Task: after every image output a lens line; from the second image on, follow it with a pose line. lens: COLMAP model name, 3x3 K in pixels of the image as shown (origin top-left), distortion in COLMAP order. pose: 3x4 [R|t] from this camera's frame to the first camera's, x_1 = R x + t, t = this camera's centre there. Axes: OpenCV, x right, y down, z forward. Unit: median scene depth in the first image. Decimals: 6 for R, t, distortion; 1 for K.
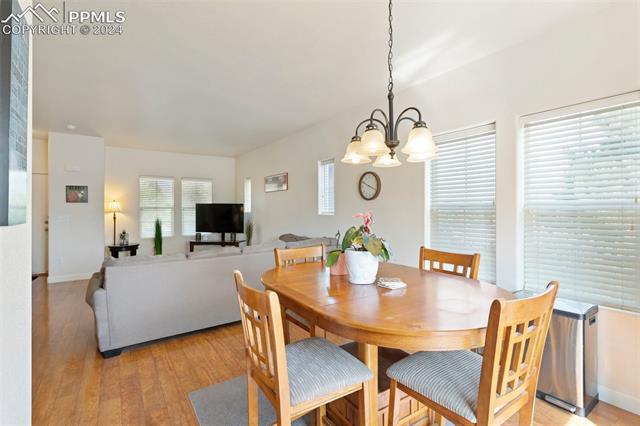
lens RADIAL K [[299.9, 0, 318.5], [0, 299.9, 207.5], [0, 0, 1]] dist [-0.005334, 0.003141]
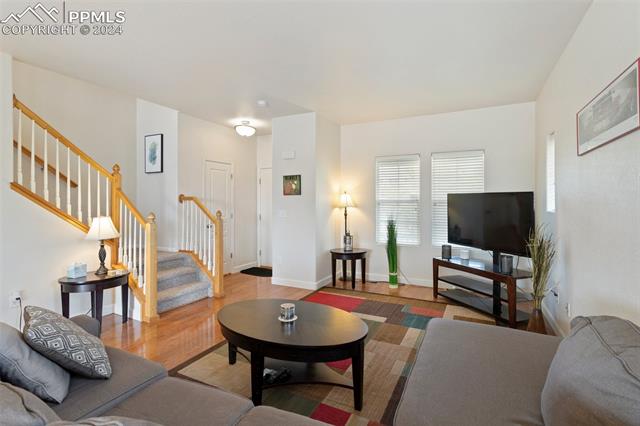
lens RADIAL K [[299.9, 0, 323.5], [0, 299.9, 204.0], [0, 0, 1]] dist [-0.005334, 0.003141]
pose [[0.478697, 0.005175, -0.877965, -0.014072], [-0.000045, 0.999983, 0.005870, 0.002883], [0.877980, -0.002770, 0.478689, 0.537760]]
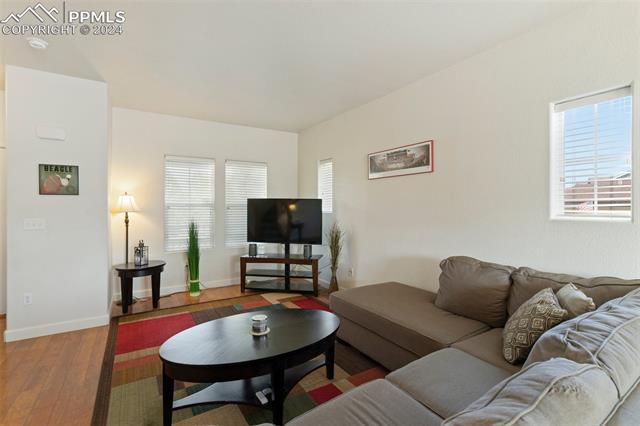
lens RADIAL K [[299.9, 0, 318.3], [0, 299.9, 208.8], [0, 0, 1]] dist [-0.005334, 0.003141]
pose [[0.998845, 0.001575, -0.048018, -0.235272], [-0.001140, 0.999958, 0.009081, 0.002902], [0.048030, -0.009016, 0.998805, 0.369449]]
